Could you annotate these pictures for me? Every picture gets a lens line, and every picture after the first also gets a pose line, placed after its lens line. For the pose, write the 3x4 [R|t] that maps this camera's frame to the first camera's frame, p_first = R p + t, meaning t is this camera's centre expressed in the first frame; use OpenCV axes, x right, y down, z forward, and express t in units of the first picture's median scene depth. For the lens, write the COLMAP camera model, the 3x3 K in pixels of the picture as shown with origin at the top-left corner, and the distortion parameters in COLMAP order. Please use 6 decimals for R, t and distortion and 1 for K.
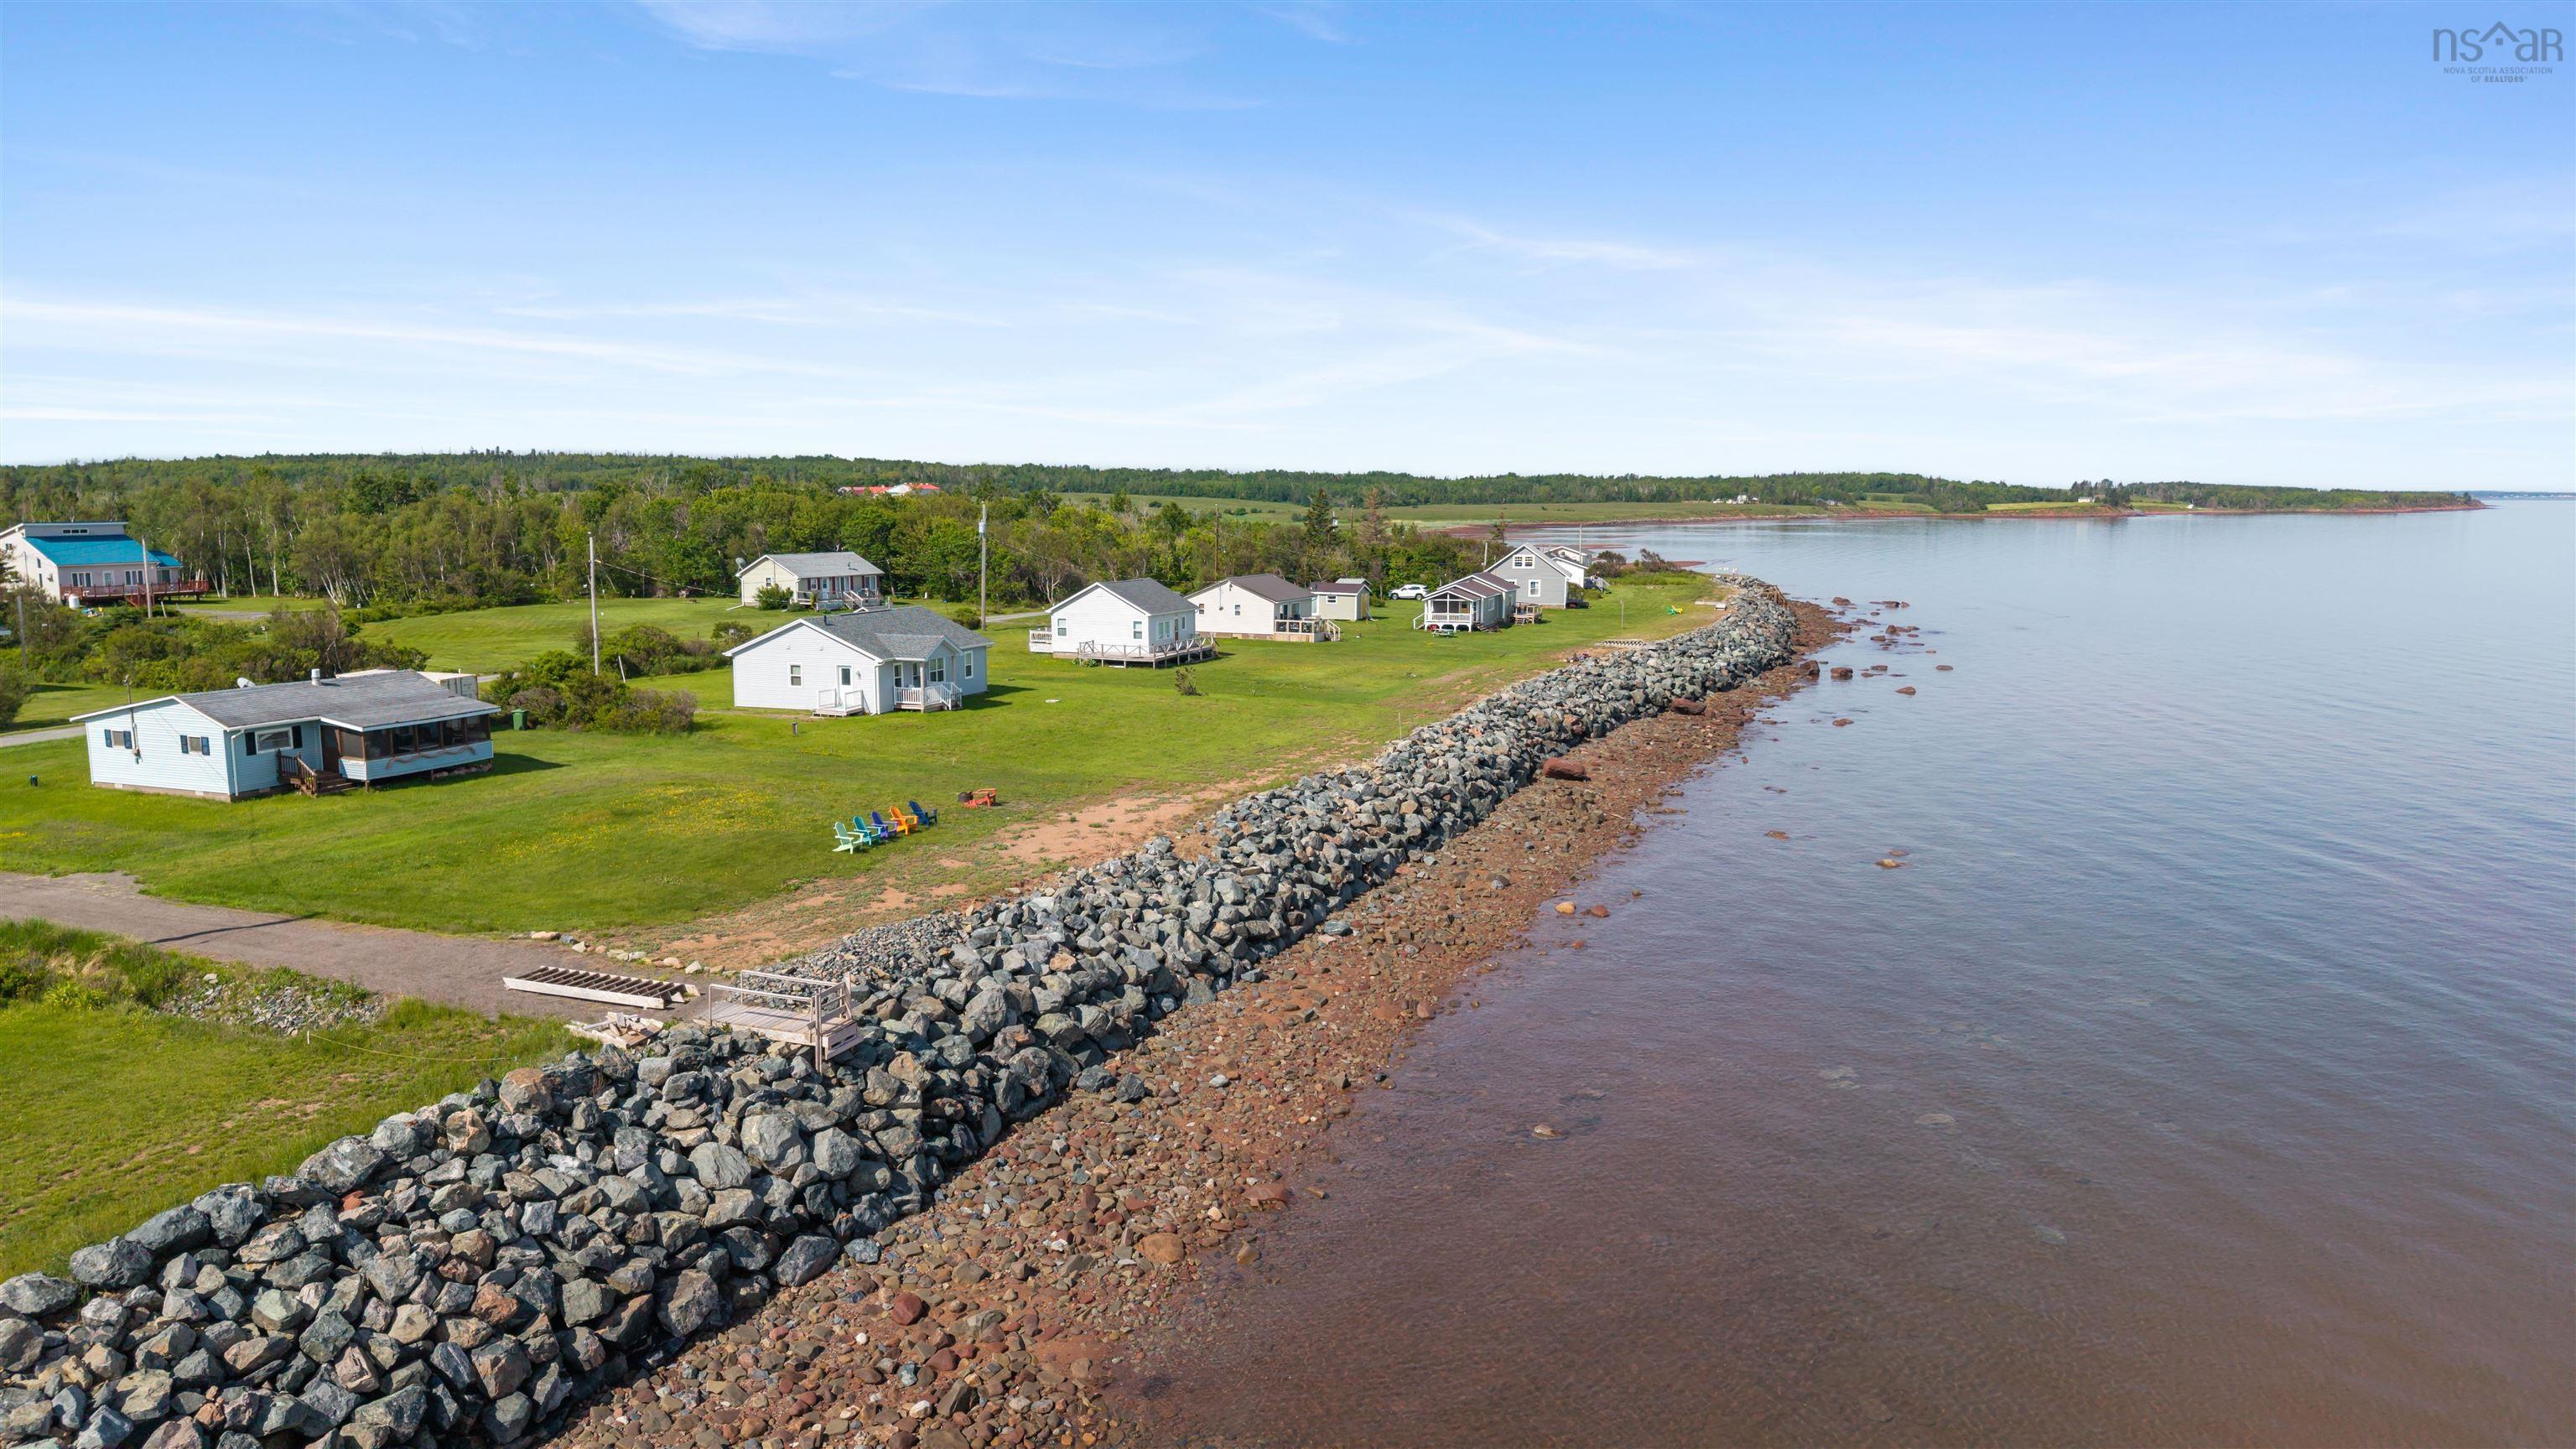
lens RADIAL K [[1756.1, 0, 1288.0], [0, 1756.1, 724.5], [0, 0, 1]] dist [0.068787, -0.055811]
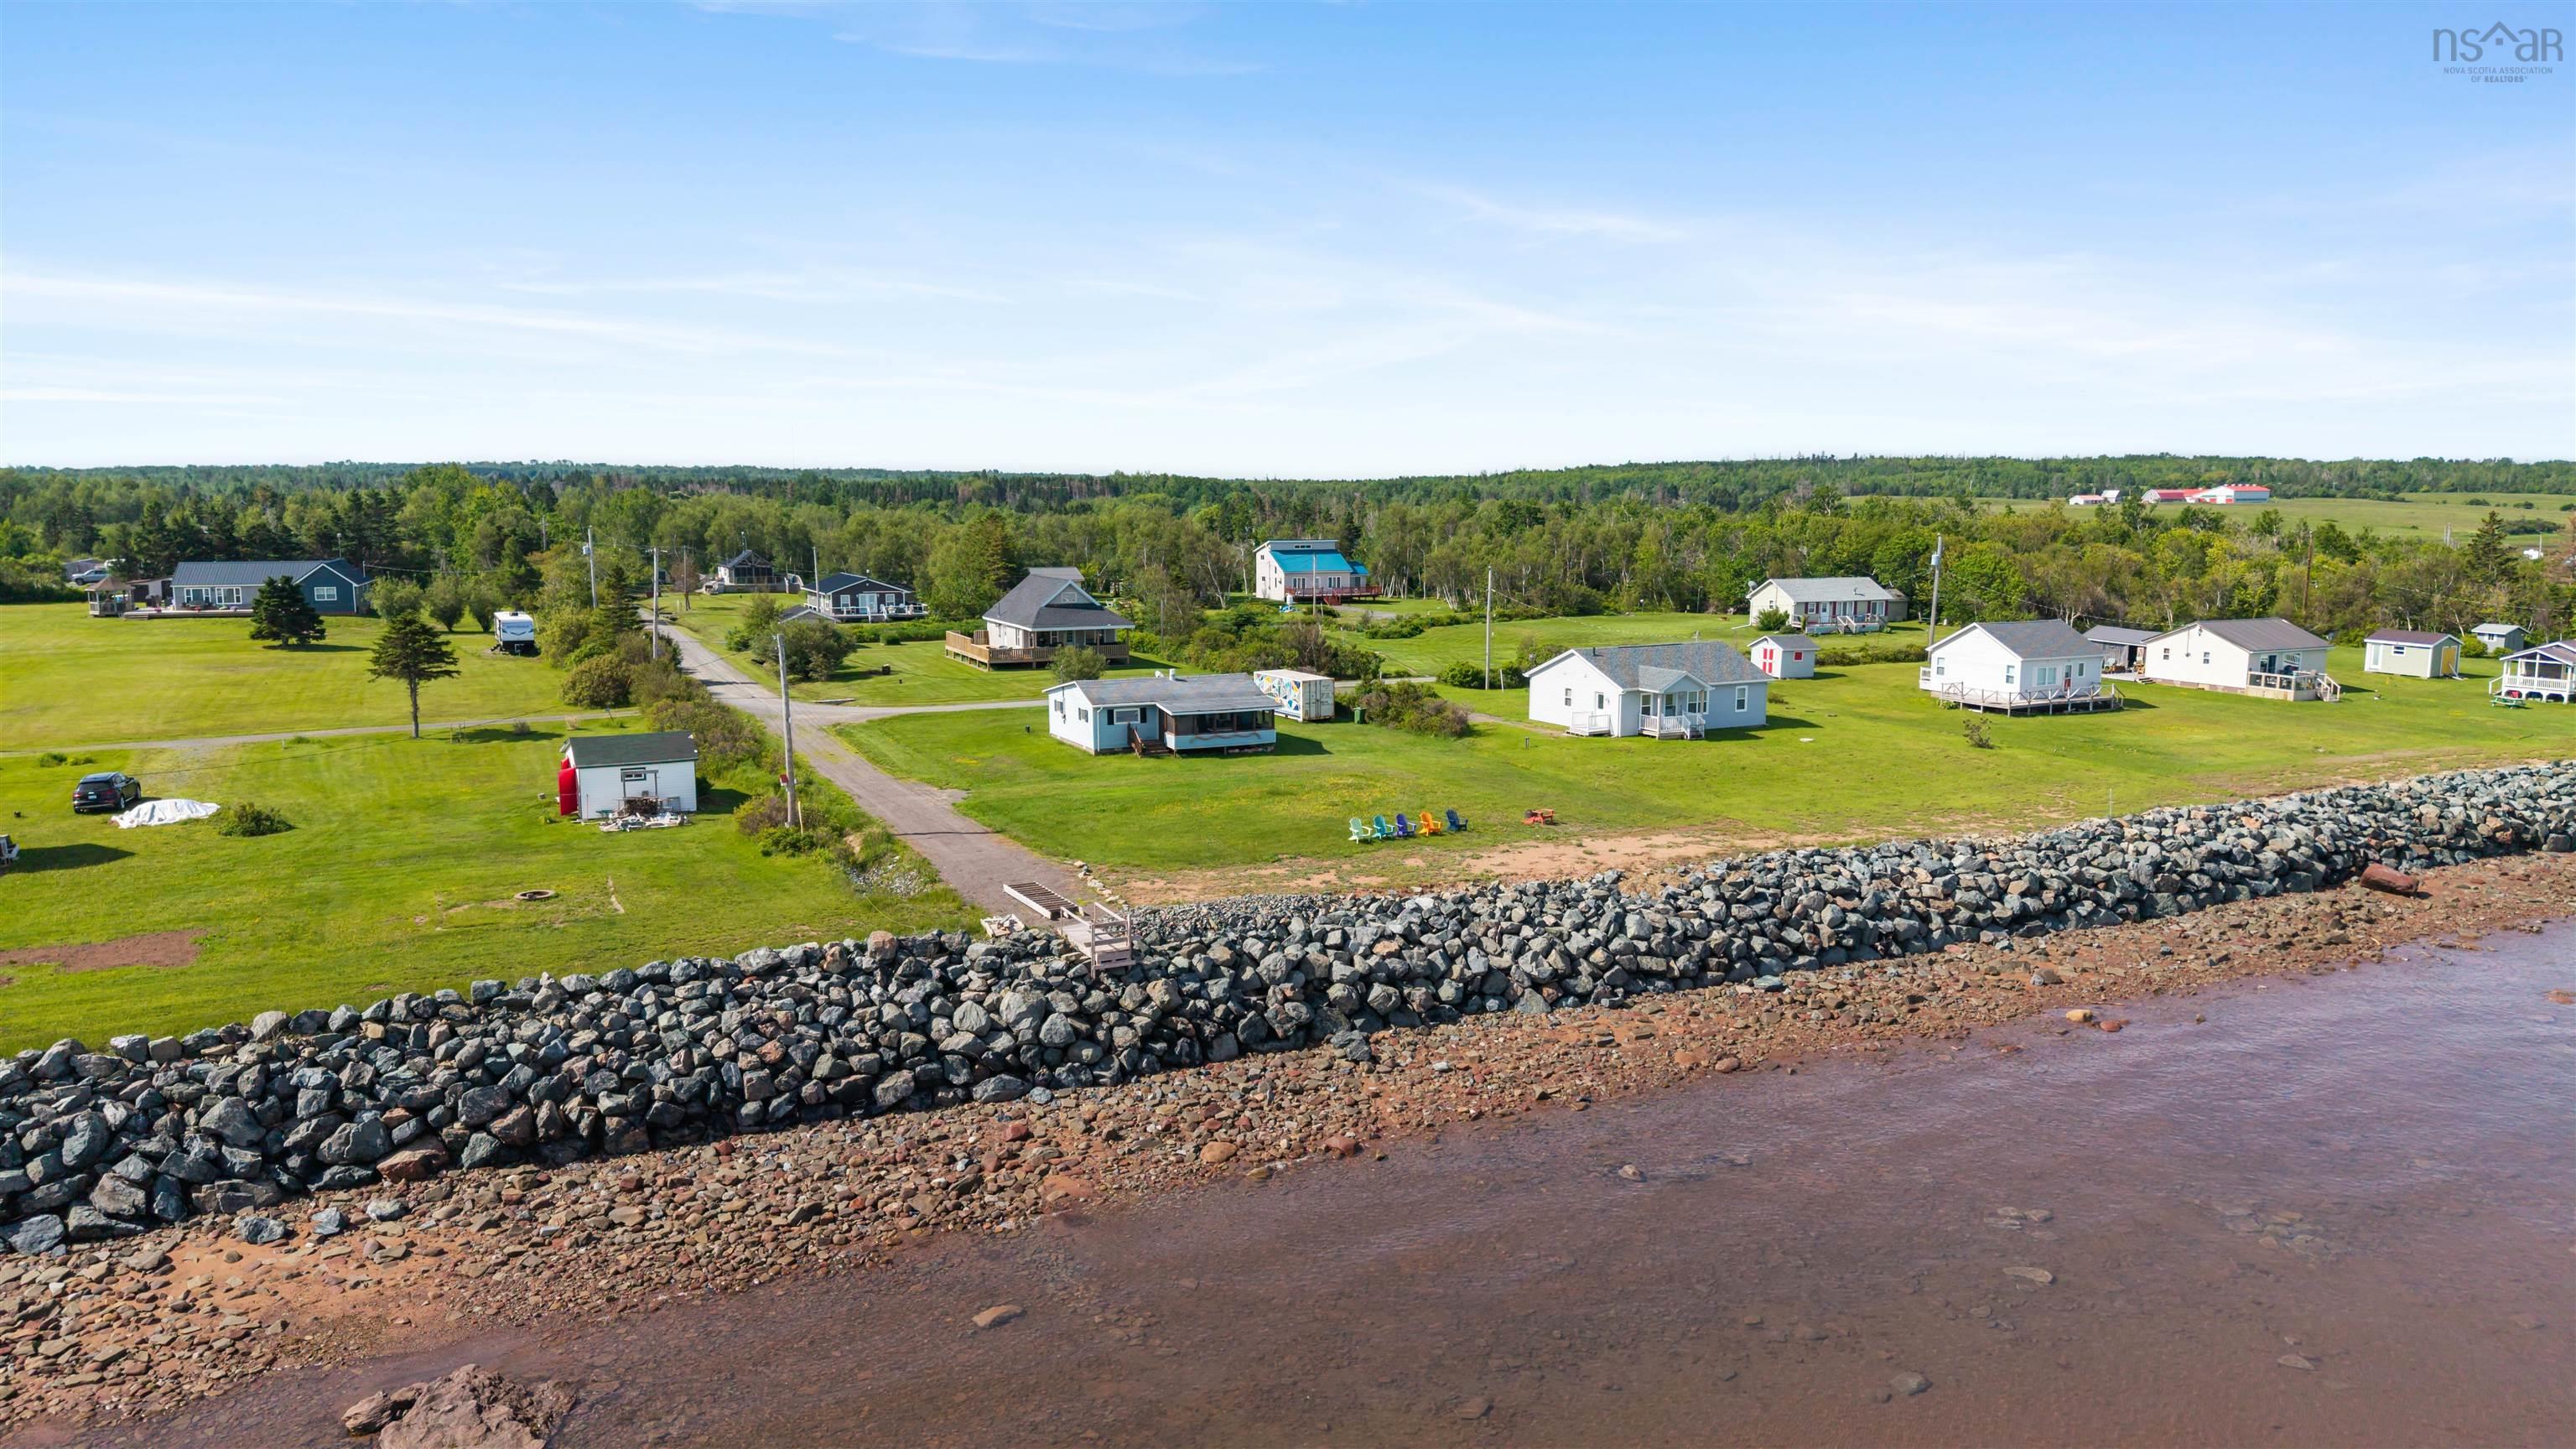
lens RADIAL K [[1756.1, 0, 1288.0], [0, 1756.1, 724.5], [0, 0, 1]] dist [0.068787, -0.055811]
pose [[0.744066, 0.088965, -0.662156, 0.476756], [-0.088016, 0.995509, 0.034849, -0.045445], [0.662283, 0.032350, 0.748555, 0.010493]]
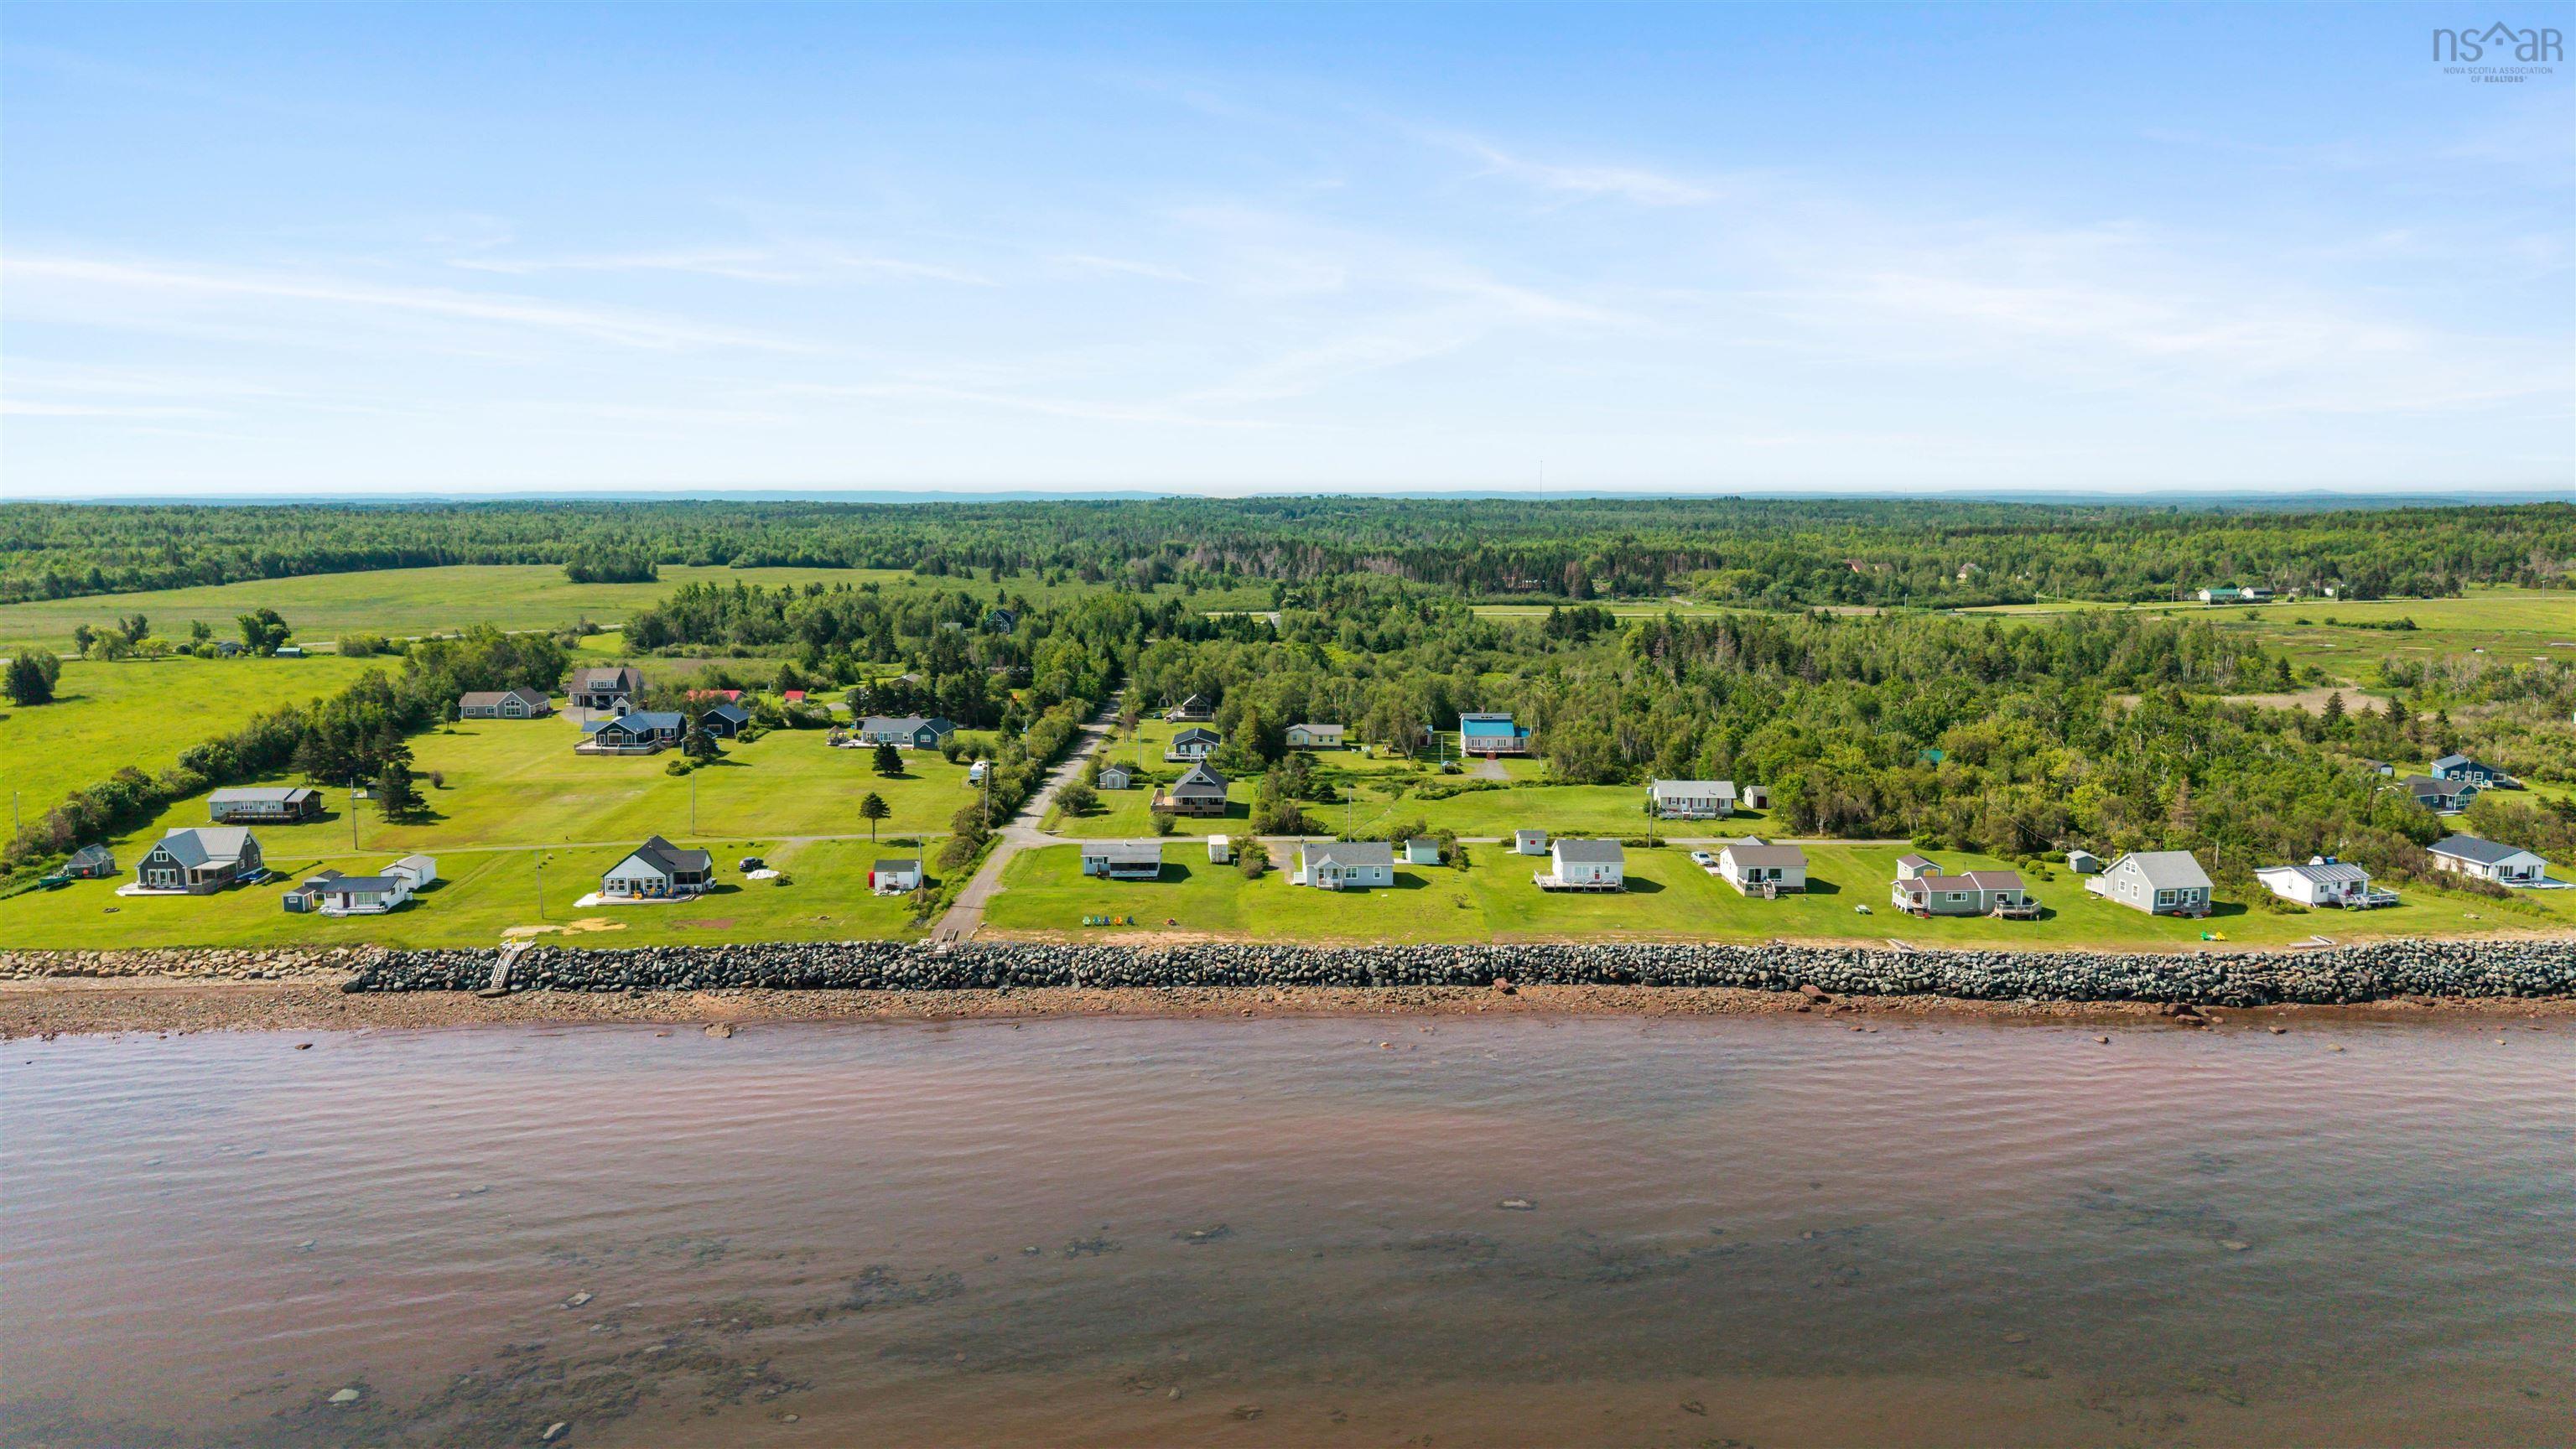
lens RADIAL K [[1756.1, 0, 1288.0], [0, 1756.1, 724.5], [0, 0, 1]] dist [0.068787, -0.055811]
pose [[0.394954, 0.117691, -0.911131, 2.725452], [-0.121367, 0.989752, 0.075237, -0.567902], [0.910649, 0.080866, 0.405190, -0.087174]]
